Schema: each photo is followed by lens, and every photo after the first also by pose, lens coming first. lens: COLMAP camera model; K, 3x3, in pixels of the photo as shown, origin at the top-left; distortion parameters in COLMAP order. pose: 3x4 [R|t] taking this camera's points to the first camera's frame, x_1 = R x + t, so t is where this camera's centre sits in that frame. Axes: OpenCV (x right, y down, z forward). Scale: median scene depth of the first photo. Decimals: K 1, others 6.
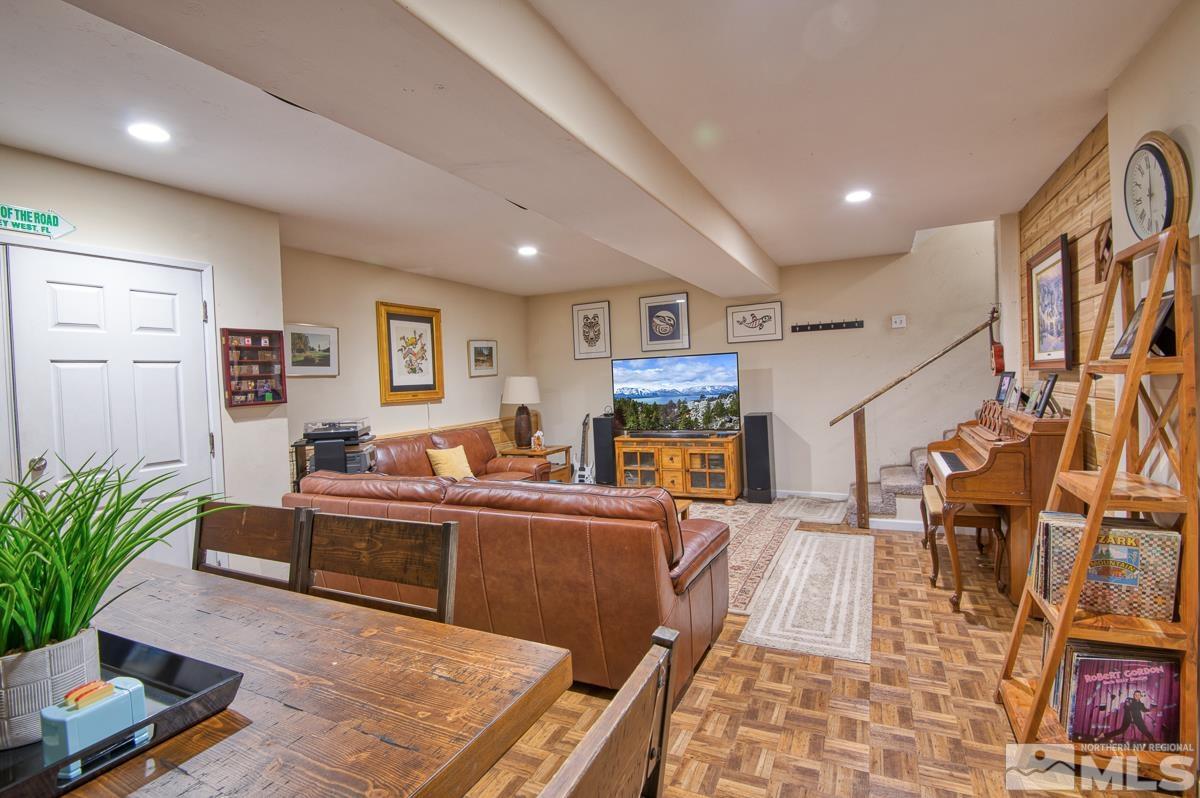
lens RADIAL K [[557.0, 0, 602.5], [0, 557.0, 385.5], [0, 0, 1]] dist [-0.000804, -0.009520]
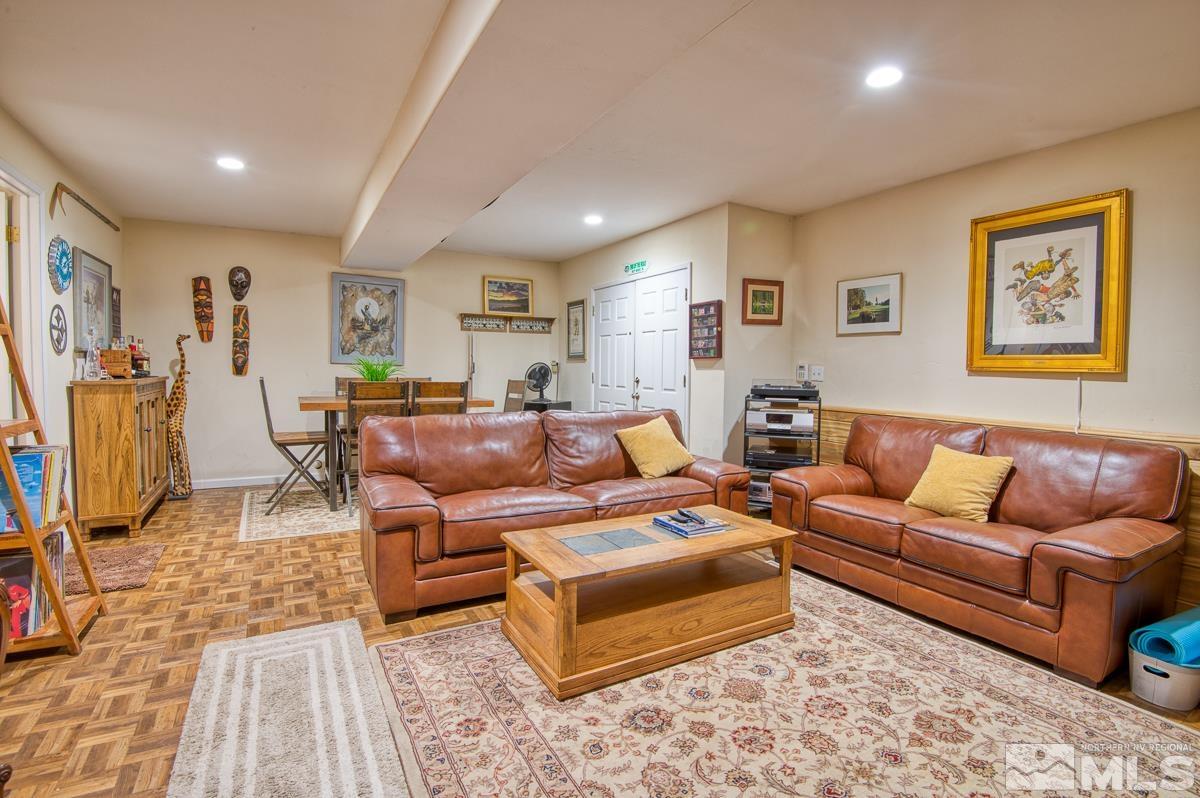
lens RADIAL K [[557.0, 0, 602.5], [0, 557.0, 385.5], [0, 0, 1]] dist [-0.000804, -0.009520]
pose [[-0.557693, 0.070329, -0.827062, 0.678266], [0.002769, 0.996556, 0.082875, -0.012846], [0.830043, 0.043929, -0.555967, 1.642233]]
